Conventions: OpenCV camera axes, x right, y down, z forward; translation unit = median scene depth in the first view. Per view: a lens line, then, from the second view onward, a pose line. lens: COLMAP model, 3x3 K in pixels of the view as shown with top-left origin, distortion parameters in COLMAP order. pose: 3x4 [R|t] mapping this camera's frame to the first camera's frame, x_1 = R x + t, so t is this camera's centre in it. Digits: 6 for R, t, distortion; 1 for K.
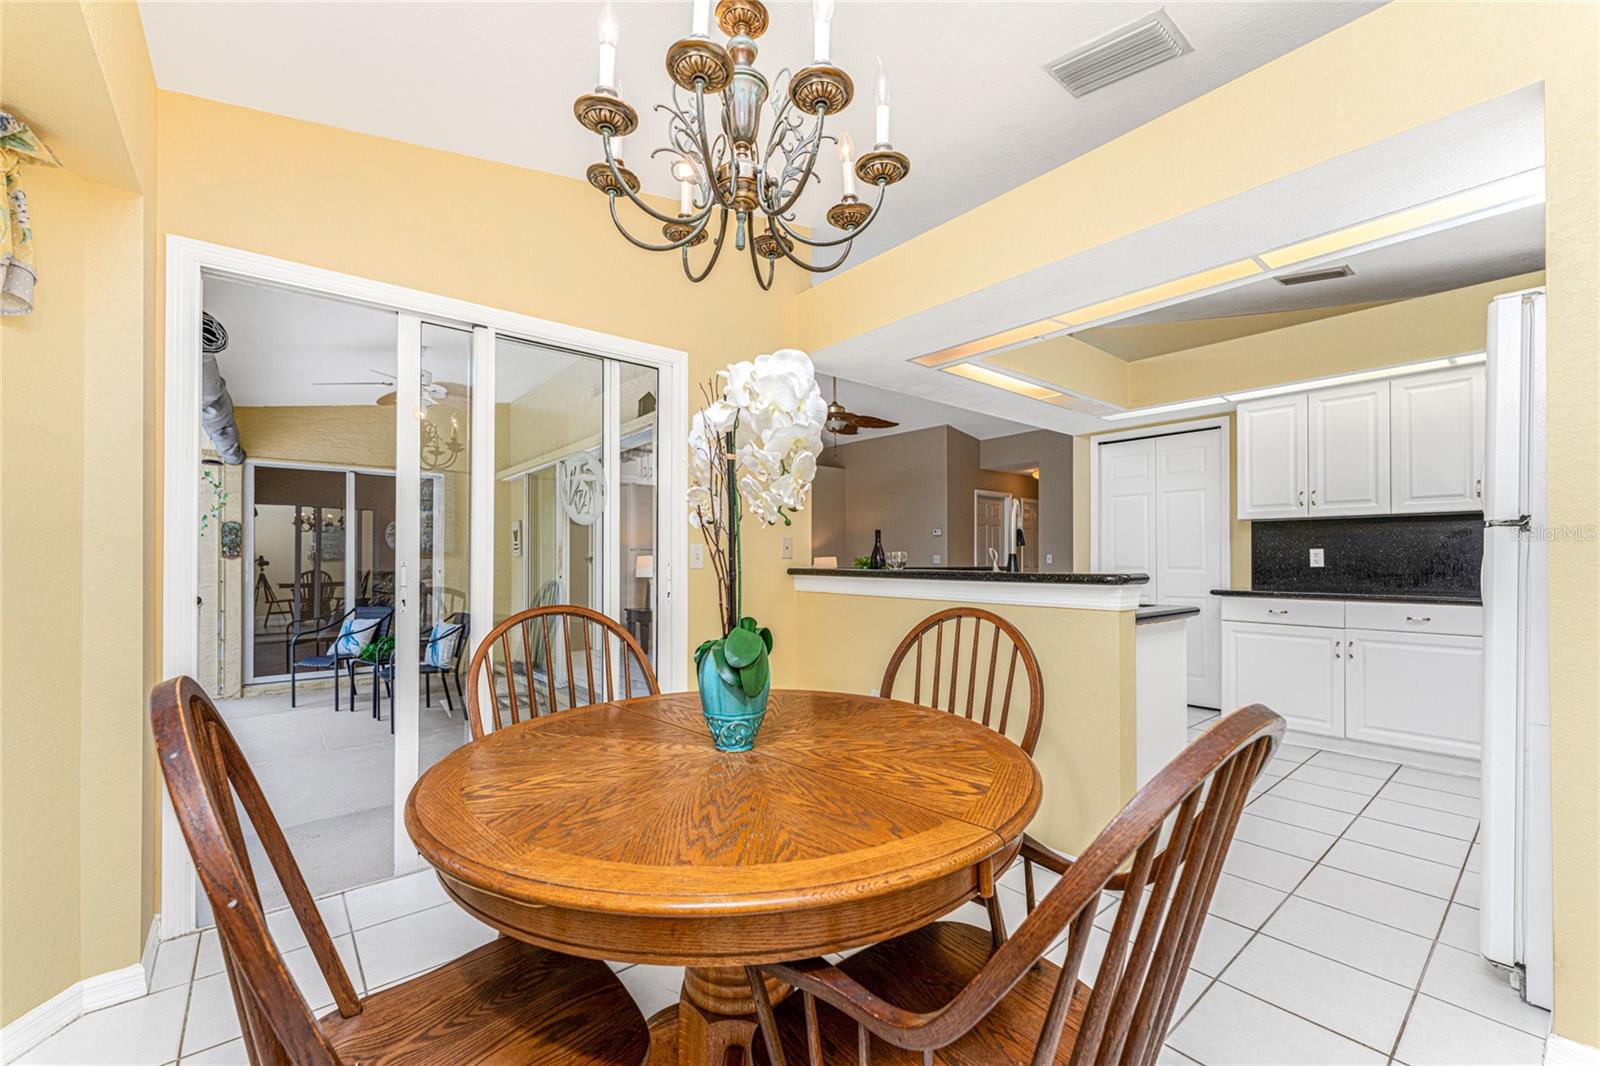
lens RADIAL K [[646.9, 0, 802.2], [0, 646.9, 557.9], [0, 0, 1]] dist [-0.013026, -0.000139]
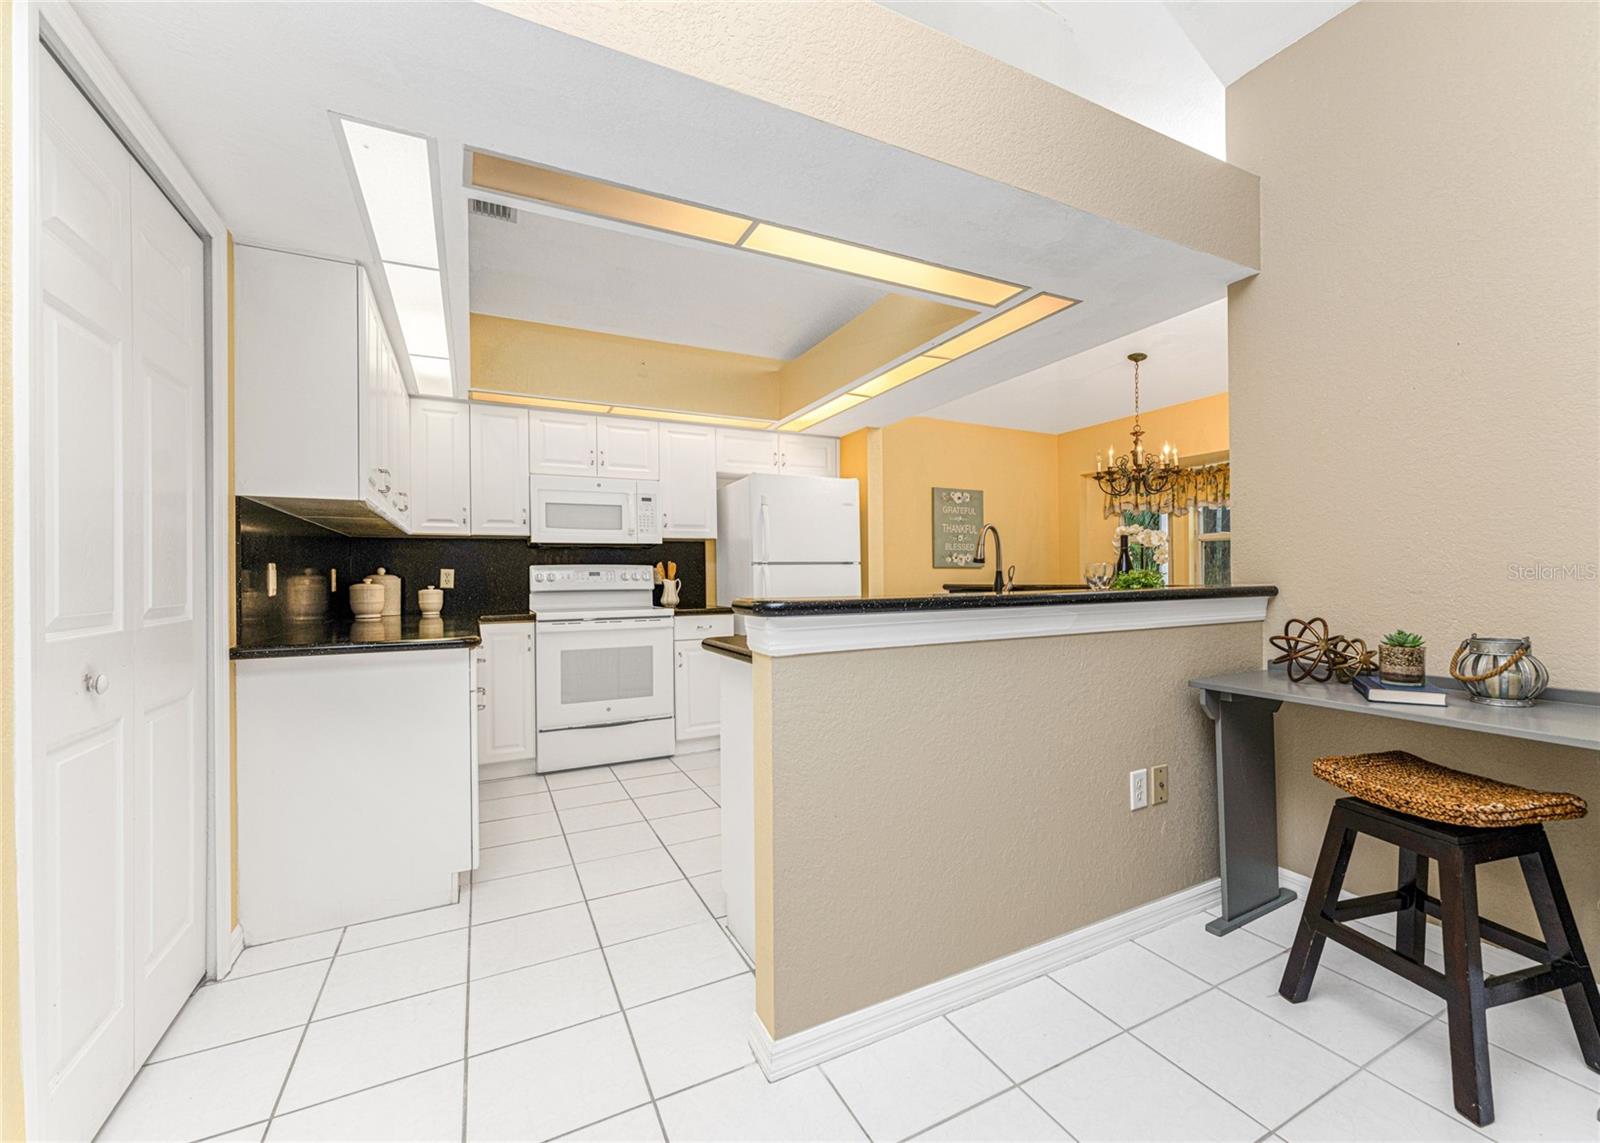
lens RADIAL K [[692.0, 0, 822.6], [0, 692.0, 564.0], [0, 0, 1]] dist [-0.013382, -0.000077]
pose [[-0.972554, 0.010277, 0.232450, 0.229470], [0.006394, 0.999827, -0.017451, 0.001818], [-0.232589, -0.015486, -0.972452, 1.436456]]
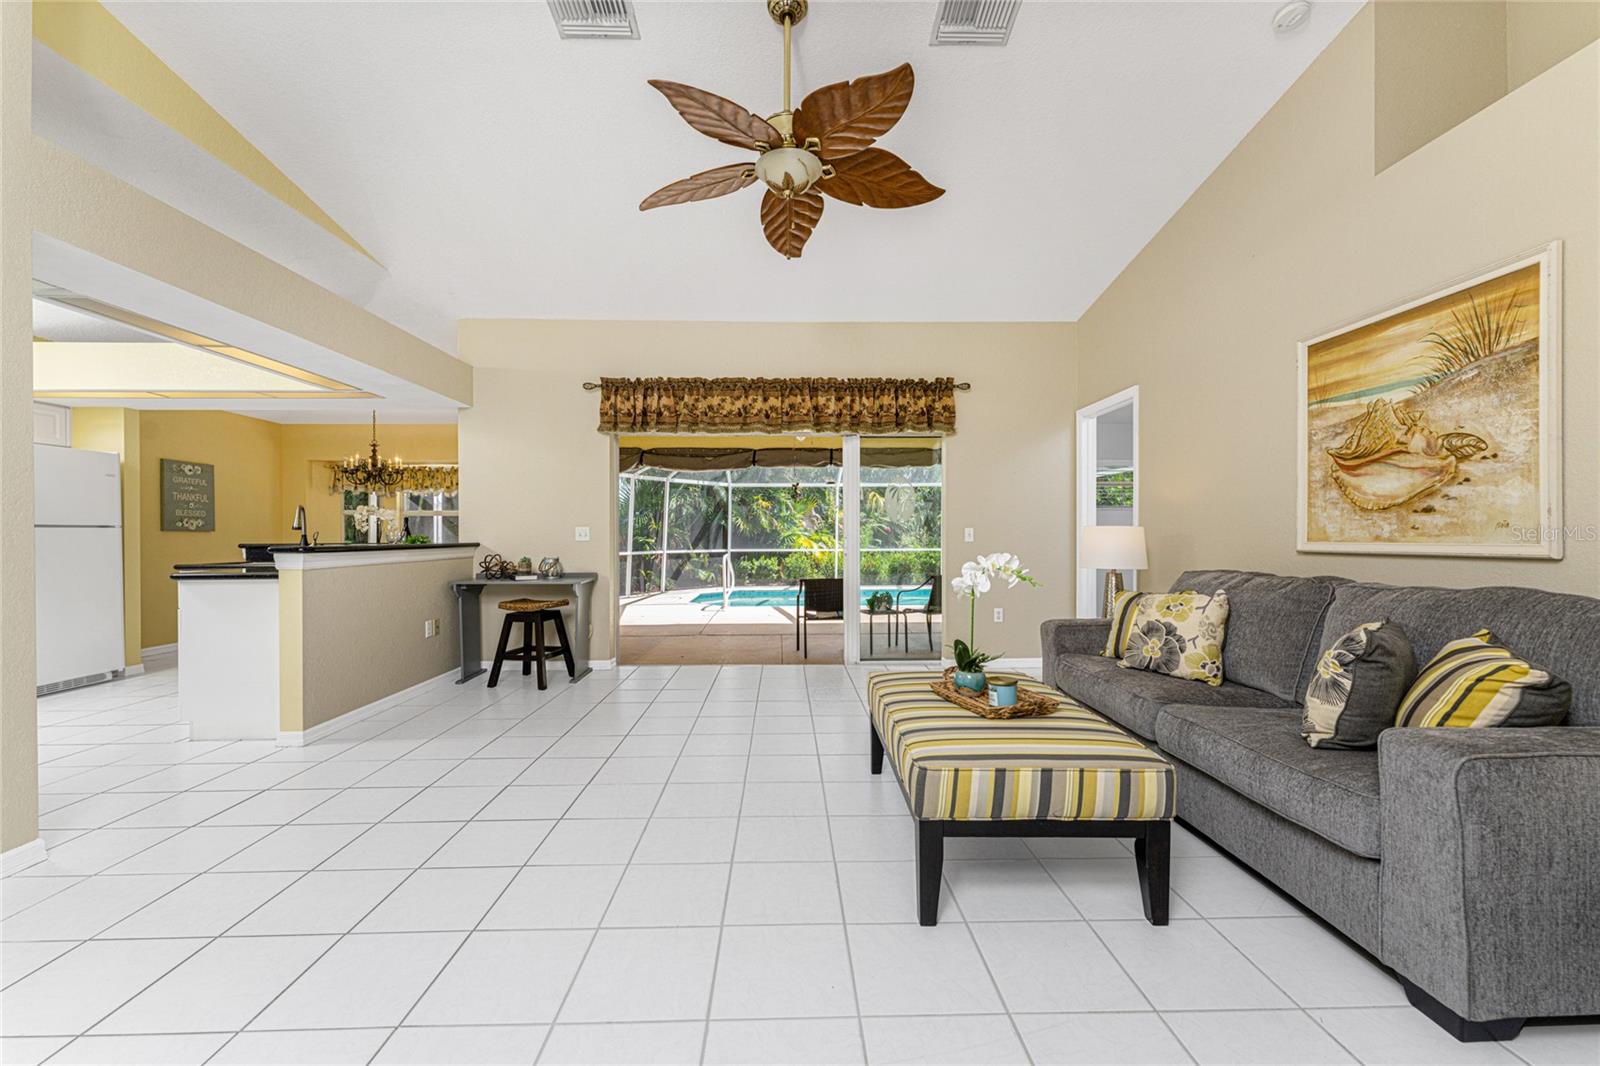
lens RADIAL K [[633.8, 0, 802.9], [0, 633.8, 537.9], [0, 0, 1]] dist [-0.000999, -0.000459]
pose [[-0.622220, 0.005757, -0.782821, 0.549569], [0.005068, 0.999982, 0.003326, 0.003672], [0.782826, -0.001897, -0.622238, 2.019988]]
